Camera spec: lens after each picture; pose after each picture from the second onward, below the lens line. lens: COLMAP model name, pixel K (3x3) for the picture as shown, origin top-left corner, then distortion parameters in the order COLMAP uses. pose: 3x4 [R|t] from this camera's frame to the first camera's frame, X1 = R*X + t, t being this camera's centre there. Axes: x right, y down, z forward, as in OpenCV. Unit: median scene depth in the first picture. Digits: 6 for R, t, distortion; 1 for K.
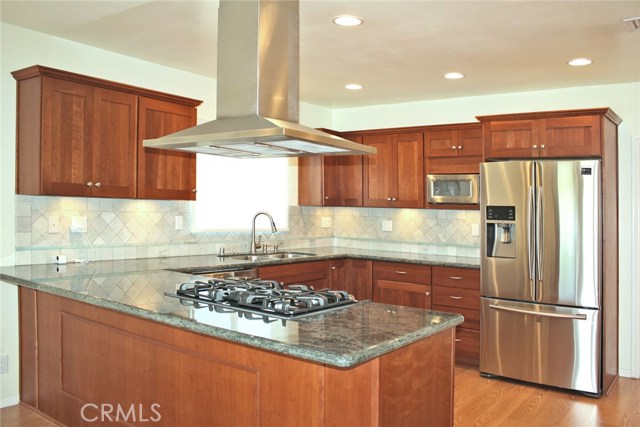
lens RADIAL K [[537.9, 0, 321.5], [0, 537.9, 215.9], [0, 0, 1]] dist [-0.174217, 0.148086]
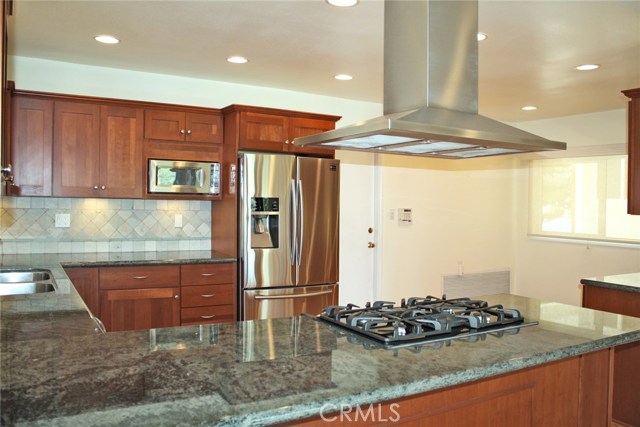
lens RADIAL K [[537.9, 0, 325.9], [0, 537.9, 210.4], [0, 0, 1]] dist [-0.174217, 0.148086]
pose [[0.376691, -0.033250, 0.925742, -0.497633], [-0.000540, 0.999348, 0.036113, -0.027297], [-0.926339, -0.014104, 0.376427, 0.435406]]
